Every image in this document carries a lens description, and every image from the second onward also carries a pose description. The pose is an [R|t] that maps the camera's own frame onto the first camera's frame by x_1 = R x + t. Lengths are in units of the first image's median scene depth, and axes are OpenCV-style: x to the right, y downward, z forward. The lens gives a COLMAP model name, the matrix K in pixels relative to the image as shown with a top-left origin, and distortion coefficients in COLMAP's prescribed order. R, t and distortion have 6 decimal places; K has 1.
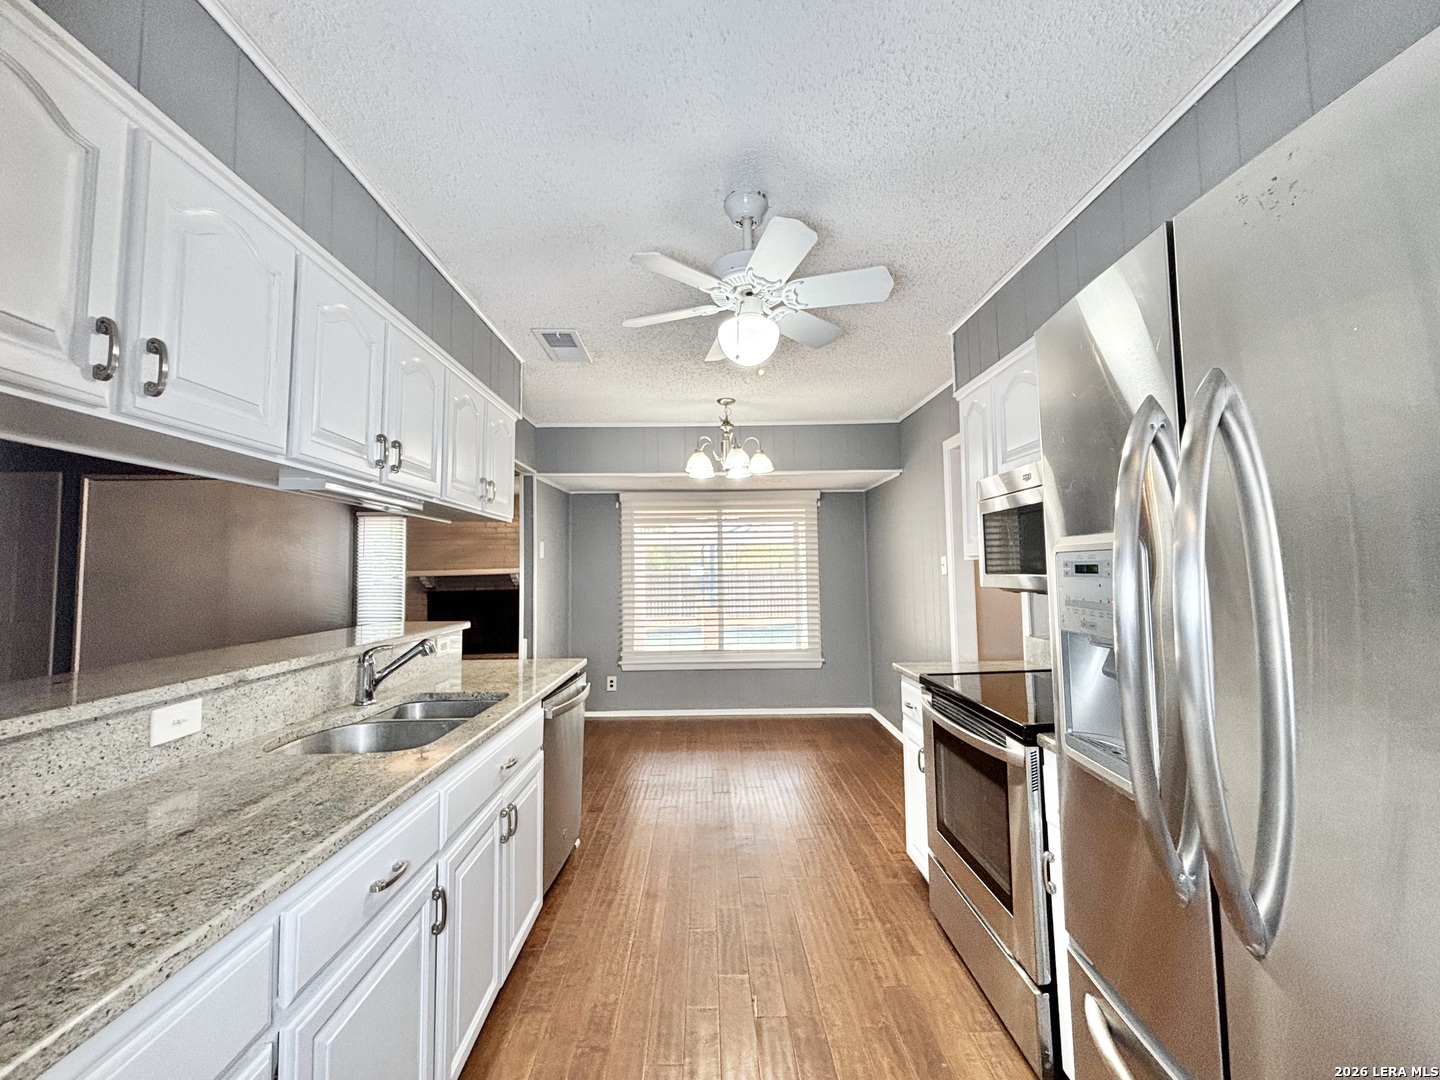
lens RADIAL K [[589.7, 0, 722.5], [0, 589.7, 535.8], [0, 0, 1]] dist [-0.002947, -0.000120]
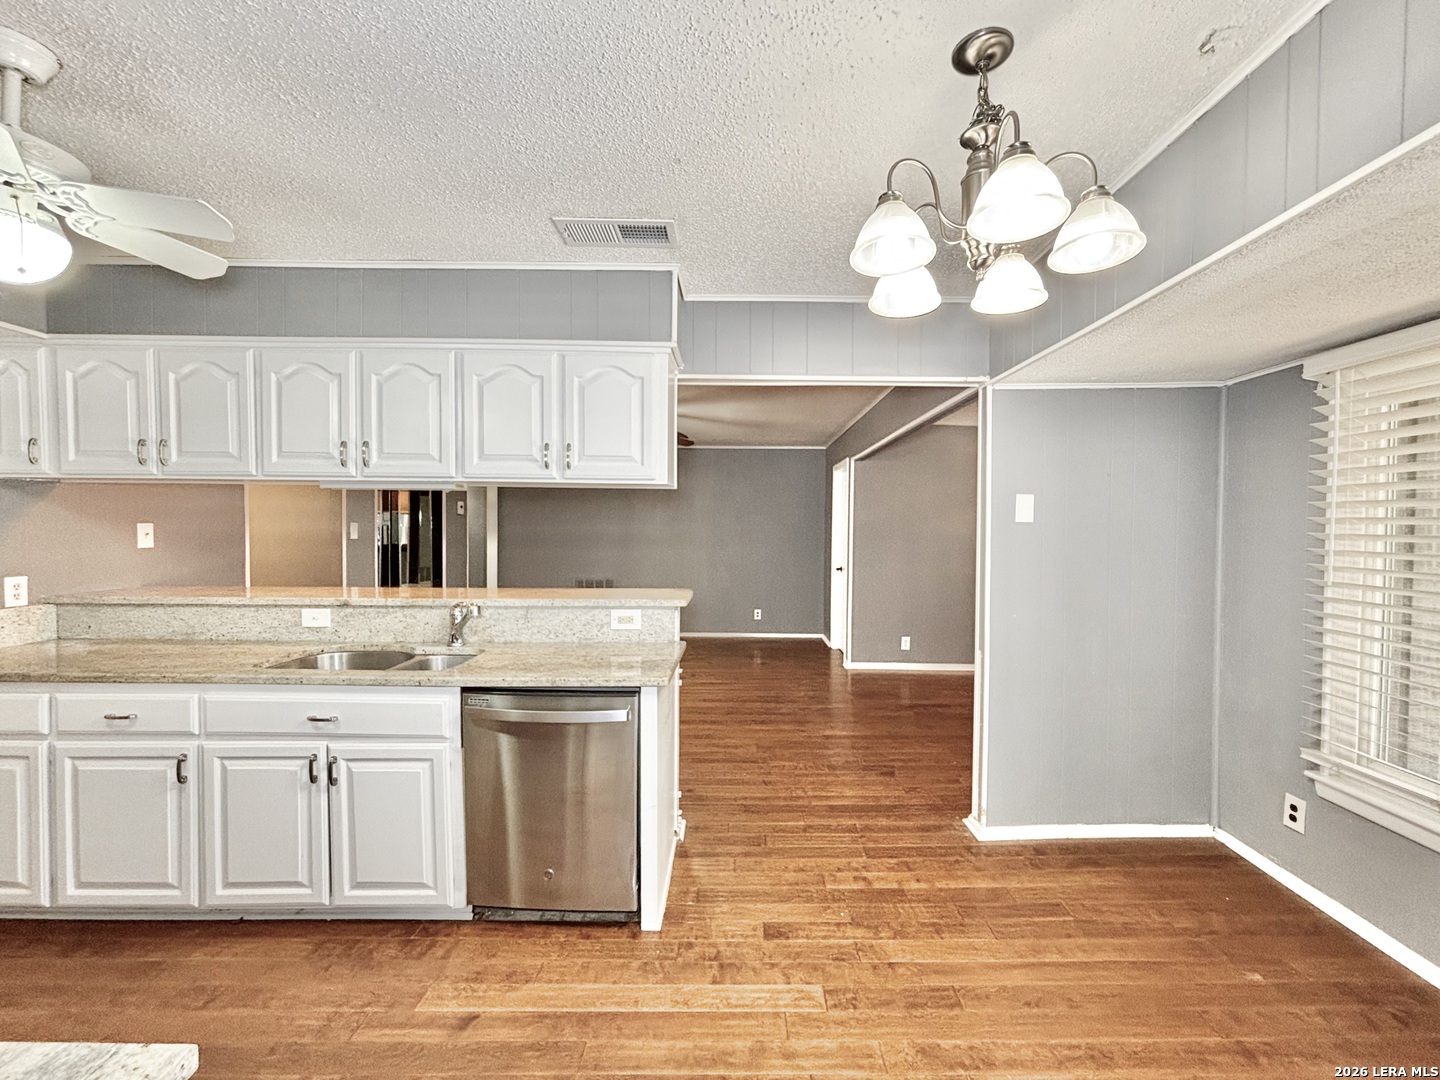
lens RADIAL K [[599.0, 0, 735.8], [0, 599.0, 543.1], [0, 0, 1]] dist [-0.001859, -0.000265]
pose [[-0.026377, 0.042705, -0.998739, 0.247291], [0.052179, 0.997784, 0.041286, 0.016250], [0.998289, -0.051024, -0.028547, 0.618140]]
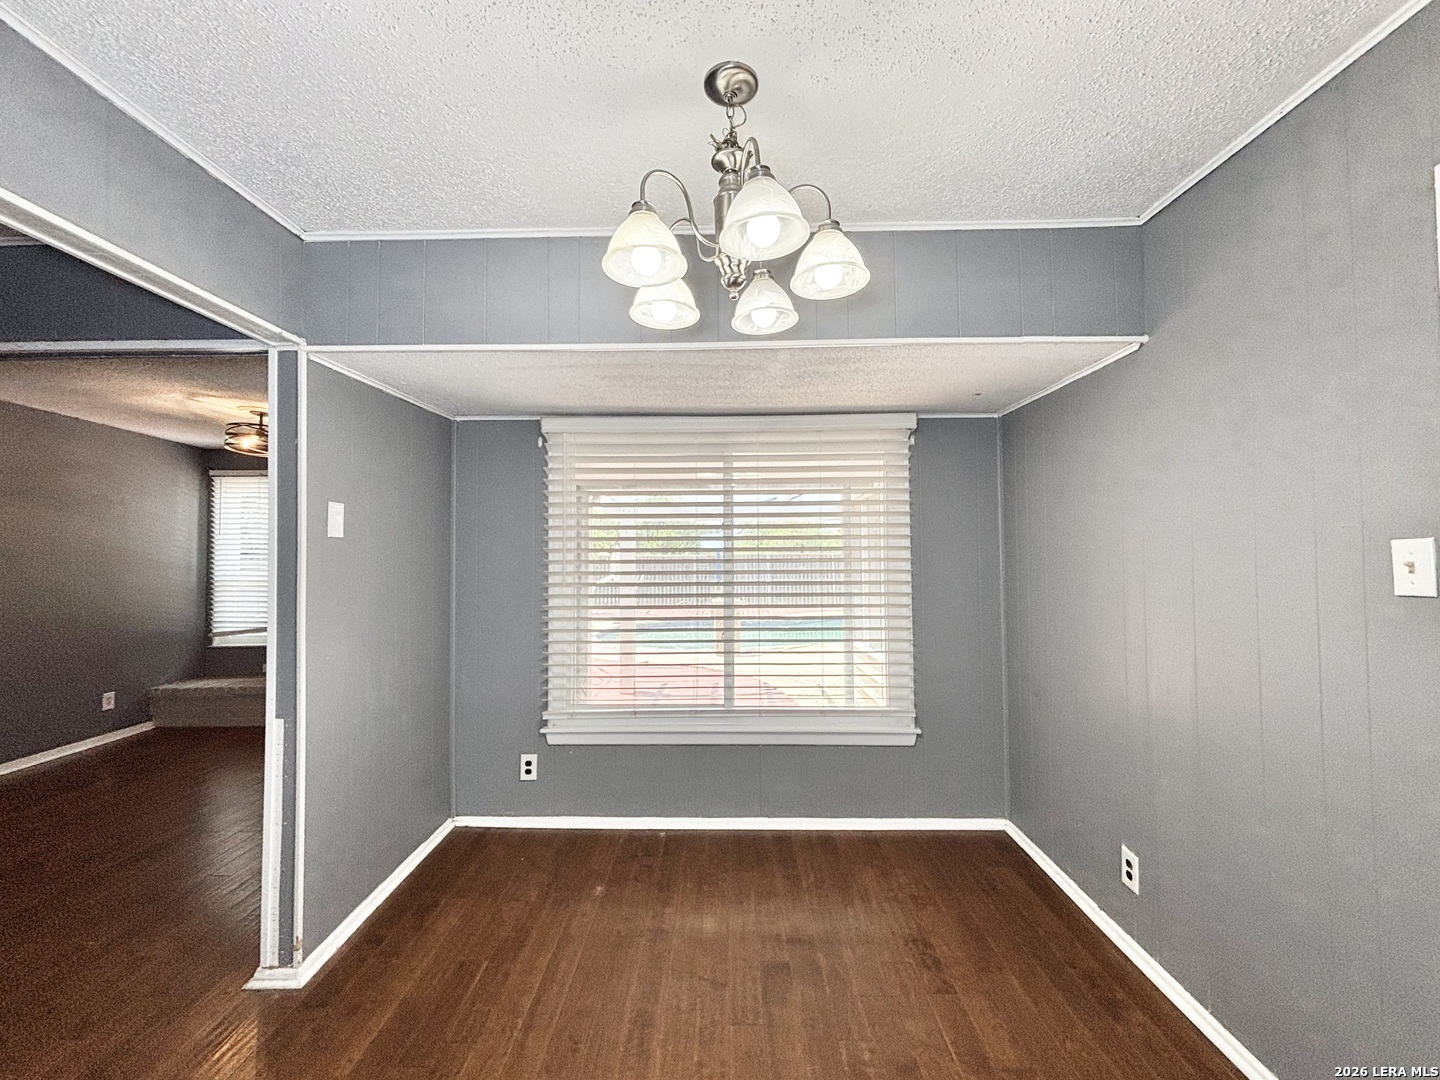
lens RADIAL K [[589.7, 0, 722.5], [0, 589.7, 535.8], [0, 0, 1]] dist [-0.002947, -0.000120]
pose [[0.999382, 0.005937, -0.034653, 0.009923], [-0.004857, 0.999502, 0.031195, 0.017538], [0.034821, -0.031007, 0.998912, 0.465502]]
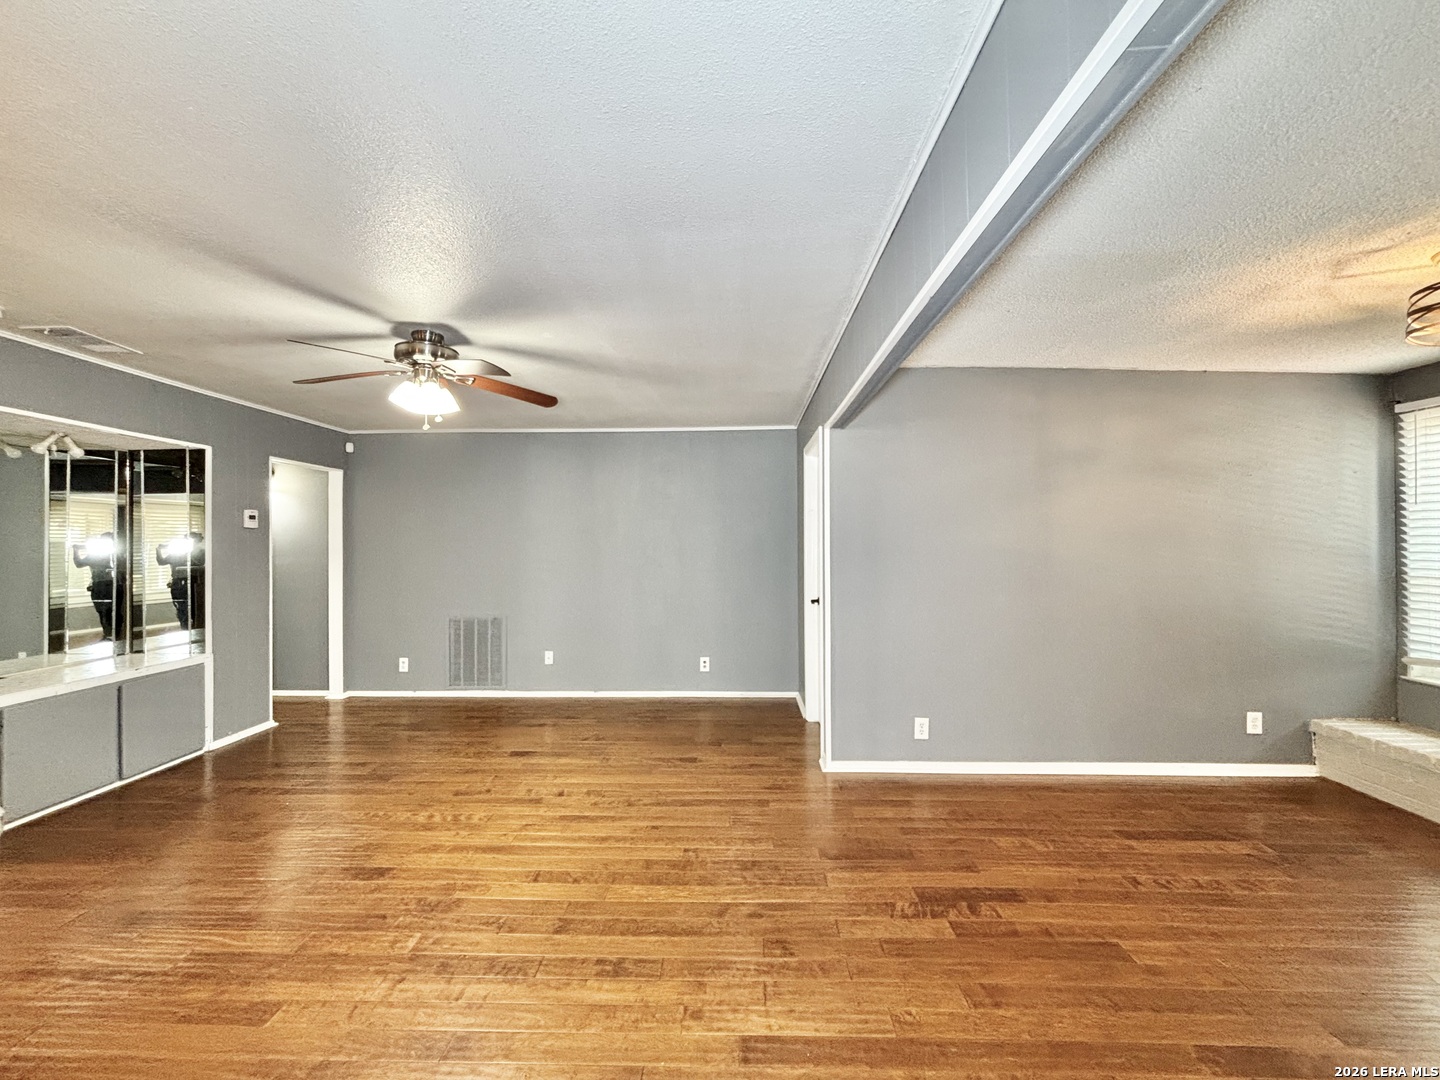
lens RADIAL K [[589.7, 0, 722.5], [0, 589.7, 535.8], [0, 0, 1]] dist [-0.002947, -0.000120]
pose [[-0.054572, 0.011785, -0.998440, -0.206493], [0.068873, 0.997593, 0.008011, 0.028822], [0.996132, -0.068329, -0.055252, 0.723134]]
